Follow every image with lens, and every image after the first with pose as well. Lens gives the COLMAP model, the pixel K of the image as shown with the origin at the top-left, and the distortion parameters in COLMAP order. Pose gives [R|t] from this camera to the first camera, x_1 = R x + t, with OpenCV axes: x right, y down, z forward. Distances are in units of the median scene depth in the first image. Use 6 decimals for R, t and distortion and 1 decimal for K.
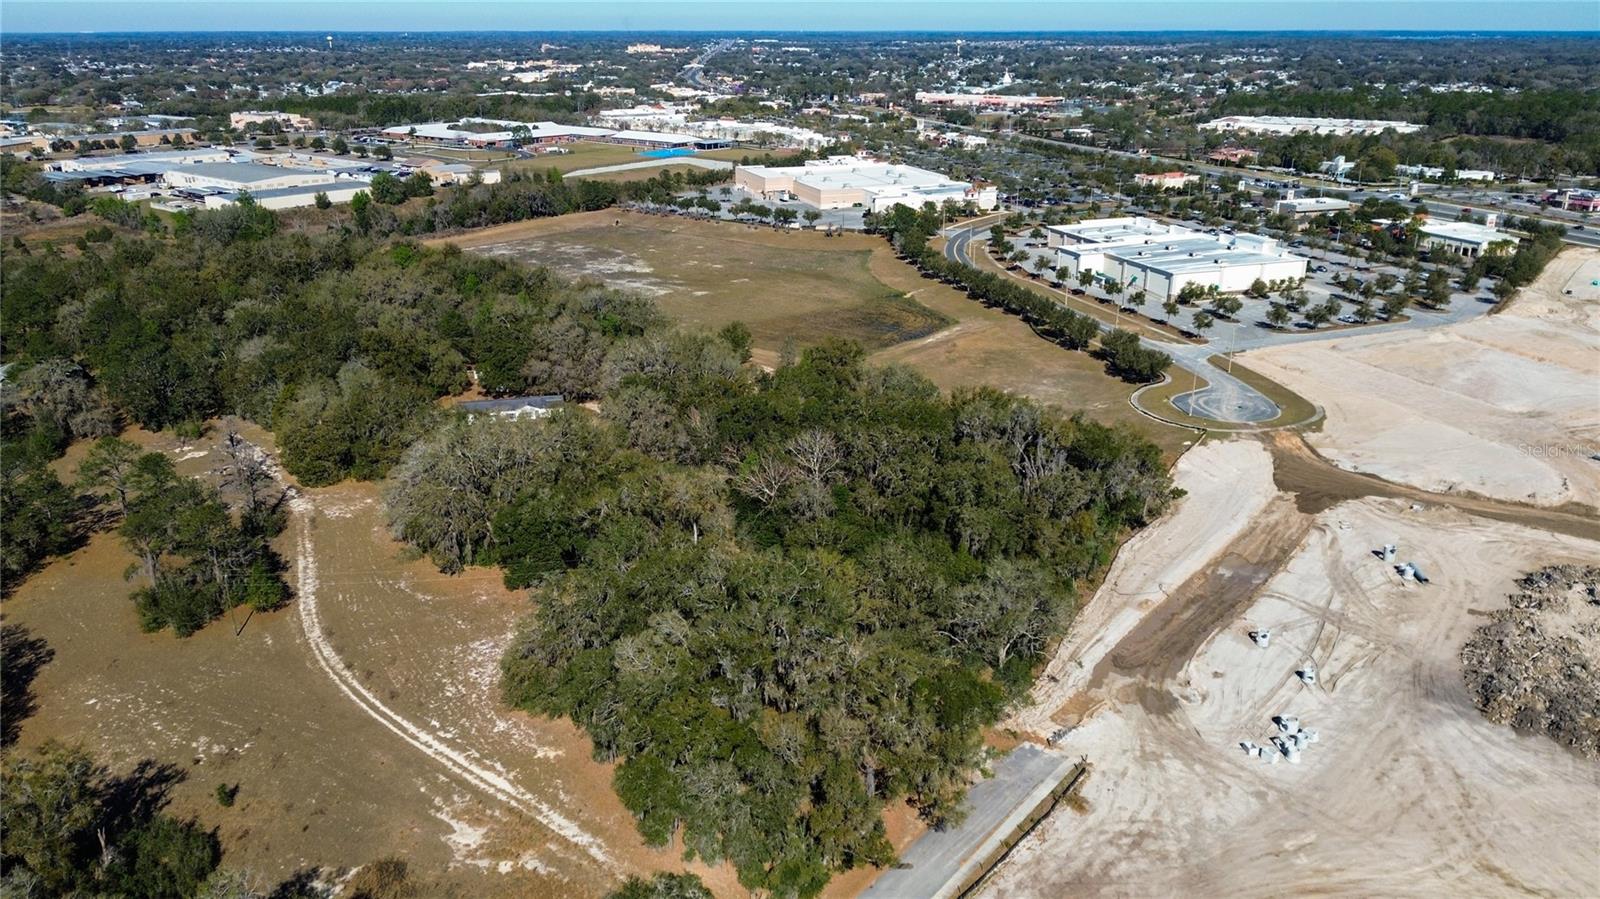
lens RADIAL K [[1143.0, 0, 812.8], [0, 1143.0, 498.5], [0, 0, 1]] dist [0.052461, -0.068178]
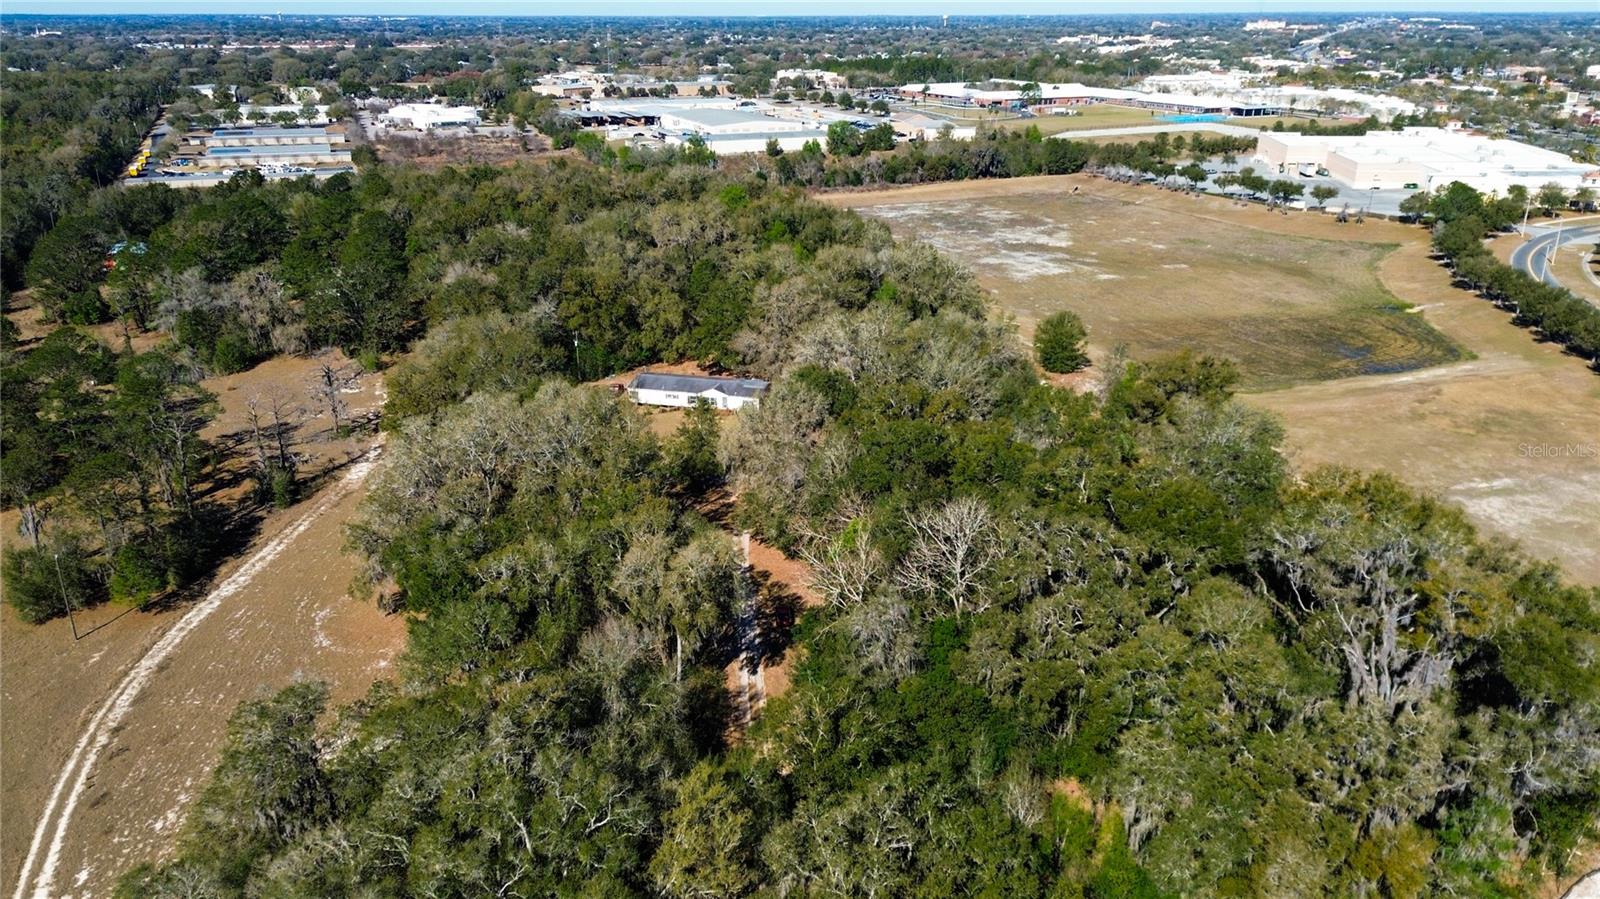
lens RADIAL K [[1172.4, 0, 800.0], [0, 1172.4, 449.5], [0, 0, 1]] dist [0.071066, -0.078641]
pose [[0.876154, 0.166339, -0.452422, 0.071174], [-0.181850, 0.983282, 0.009349, -0.028596], [0.446413, 0.074082, 0.891755, 0.169995]]
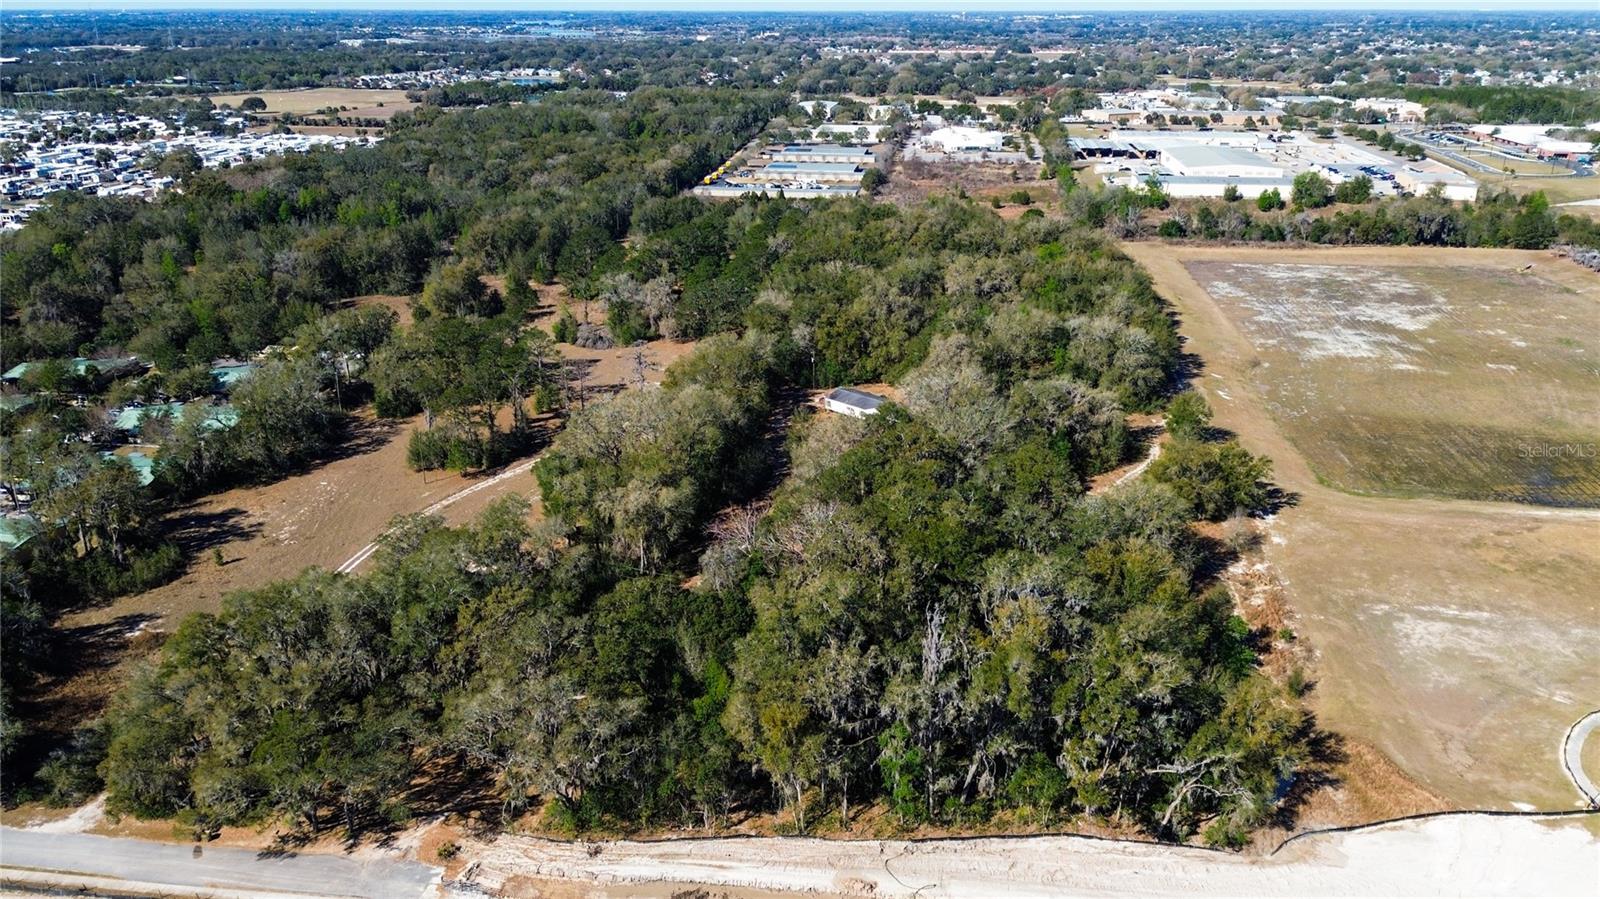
lens RADIAL K [[1177.7, 0, 800.0], [0, 1177.7, 449.5], [0, 0, 1]] dist [0.050610, -0.058088]
pose [[0.507532, 0.304317, -0.806103, 0.264224], [-0.327536, 0.933463, 0.146177, -0.084371], [0.796952, 0.189838, 0.573436, 0.178131]]
